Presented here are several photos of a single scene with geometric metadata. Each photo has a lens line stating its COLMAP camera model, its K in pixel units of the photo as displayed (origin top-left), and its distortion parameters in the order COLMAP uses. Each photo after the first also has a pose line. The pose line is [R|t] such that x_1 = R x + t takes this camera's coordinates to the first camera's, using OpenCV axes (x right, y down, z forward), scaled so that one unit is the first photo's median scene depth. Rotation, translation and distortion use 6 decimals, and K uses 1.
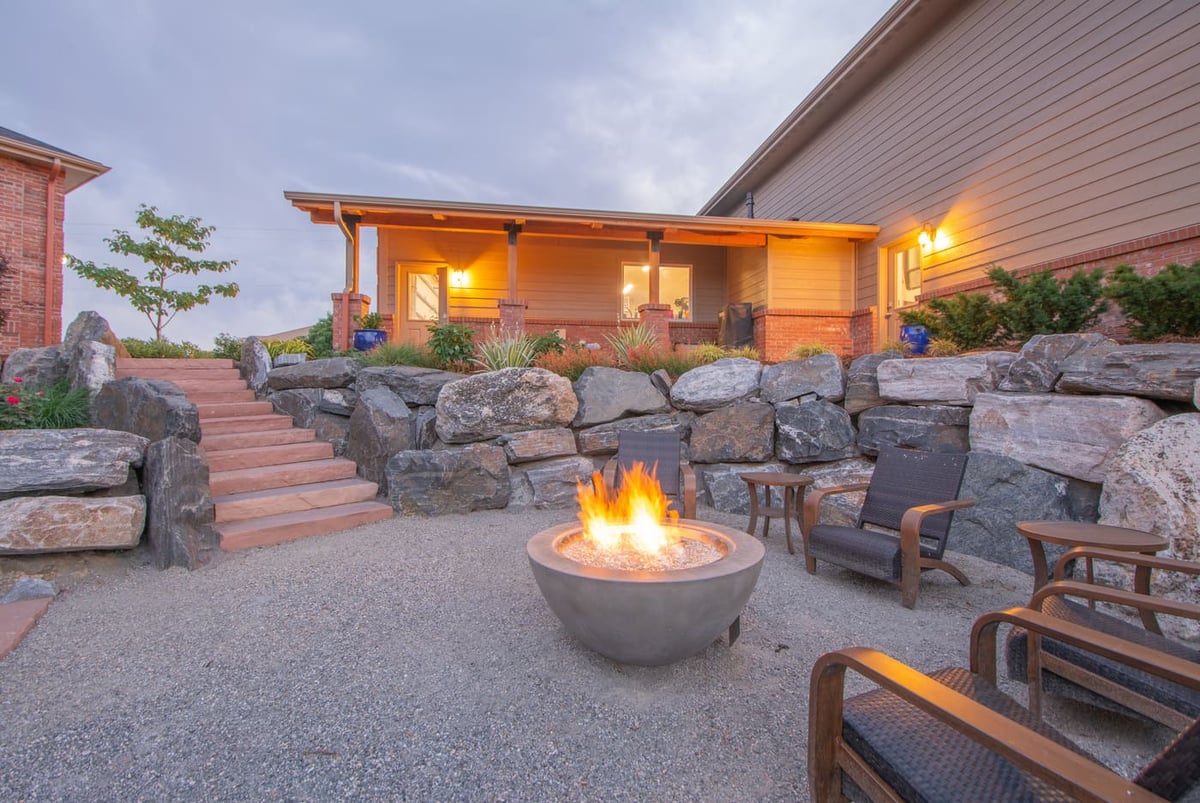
lens RADIAL K [[526.4, 0, 605.3], [0, 526.4, 389.6], [0, 0, 1]] dist [0.045175, -0.027741]
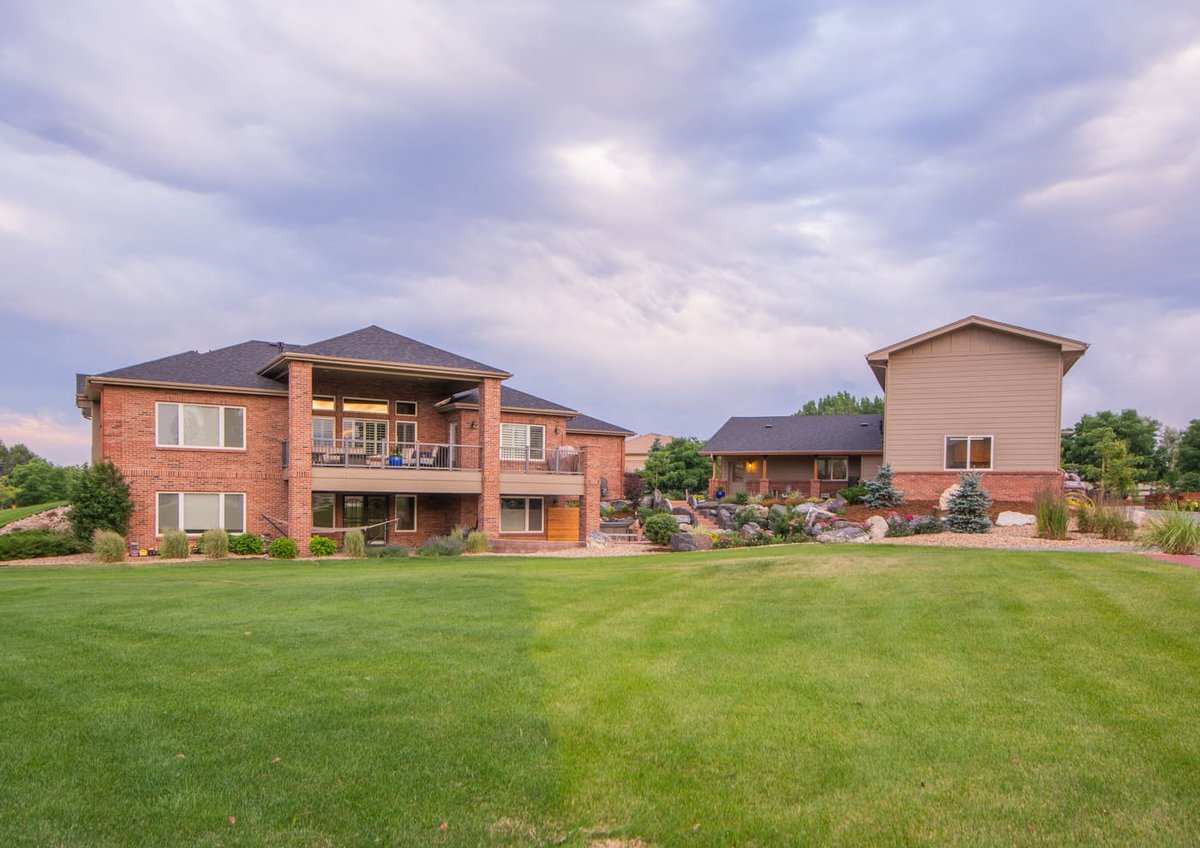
lens RADIAL K [[958.4, 0, 600.5], [0, 958.4, 506.8], [0, 0, 1]] dist [0.245389, 0.000479]
pose [[0.885427, 0.009937, -0.464673, 2.478822], [-0.008420, 0.999950, 0.005339, -0.060532], [0.464703, -0.000815, 0.885466, -6.823120]]
